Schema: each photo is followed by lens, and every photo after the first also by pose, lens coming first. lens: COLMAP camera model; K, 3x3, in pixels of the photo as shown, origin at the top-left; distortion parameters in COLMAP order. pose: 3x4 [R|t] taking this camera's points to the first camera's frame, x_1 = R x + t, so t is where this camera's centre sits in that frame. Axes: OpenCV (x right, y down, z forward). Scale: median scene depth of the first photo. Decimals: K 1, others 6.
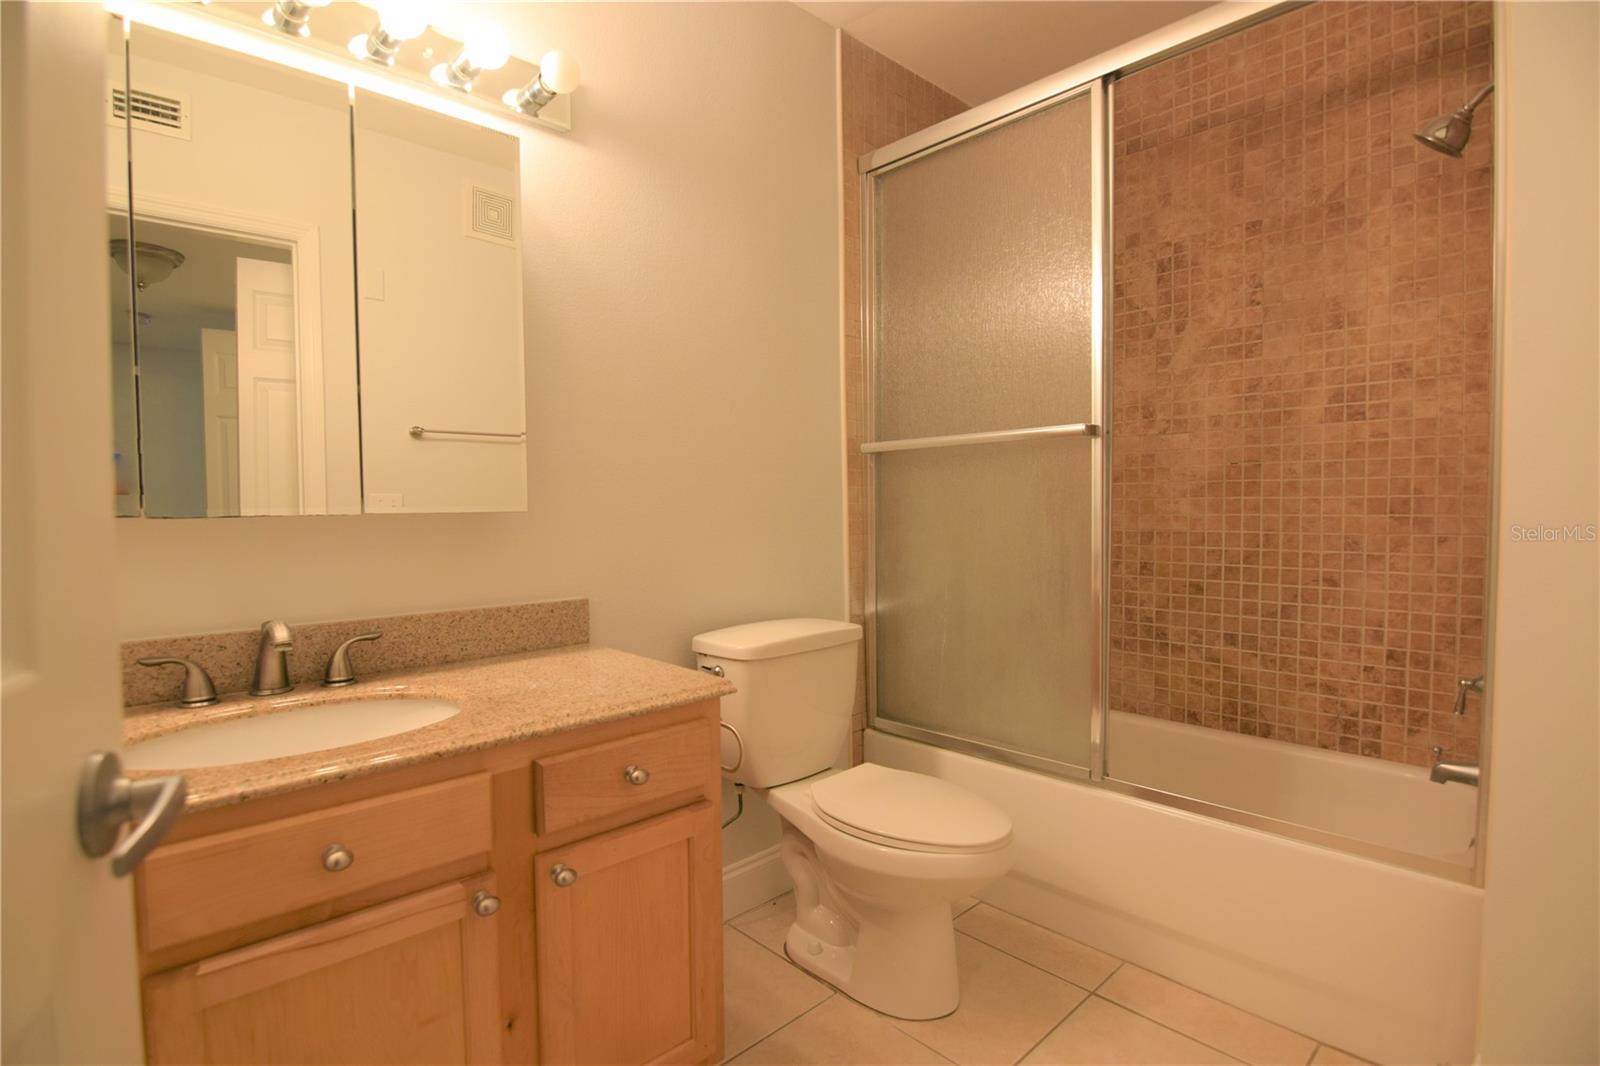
lens RADIAL K [[791.0, 0, 796.4], [0, 791.0, 527.1], [0, 0, 1]] dist [-0.018768, -0.000363]
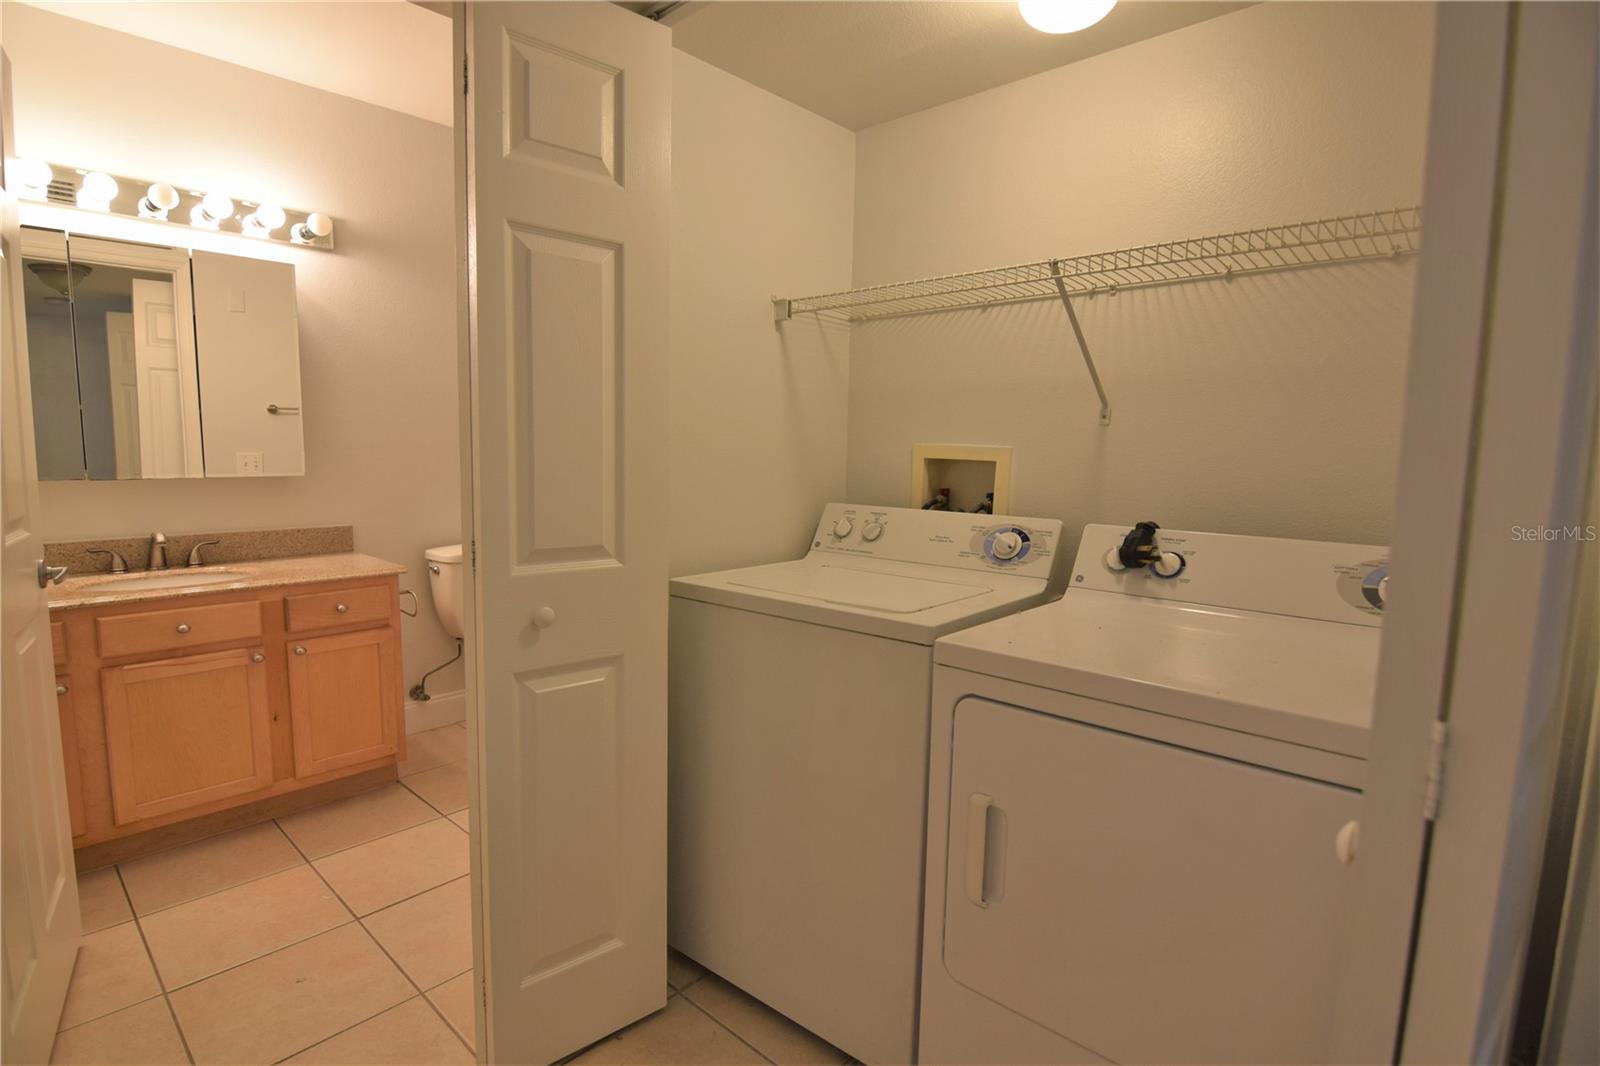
lens RADIAL K [[791.0, 0, 784.0], [0, 791.0, 530.6], [0, 0, 1]] dist [-0.012960, -0.000623]
pose [[0.997948, 0.015230, 0.062190, 0.797505], [-0.019765, 0.997137, 0.072982, -0.060099], [-0.060900, -0.074061, 0.995392, -1.076868]]
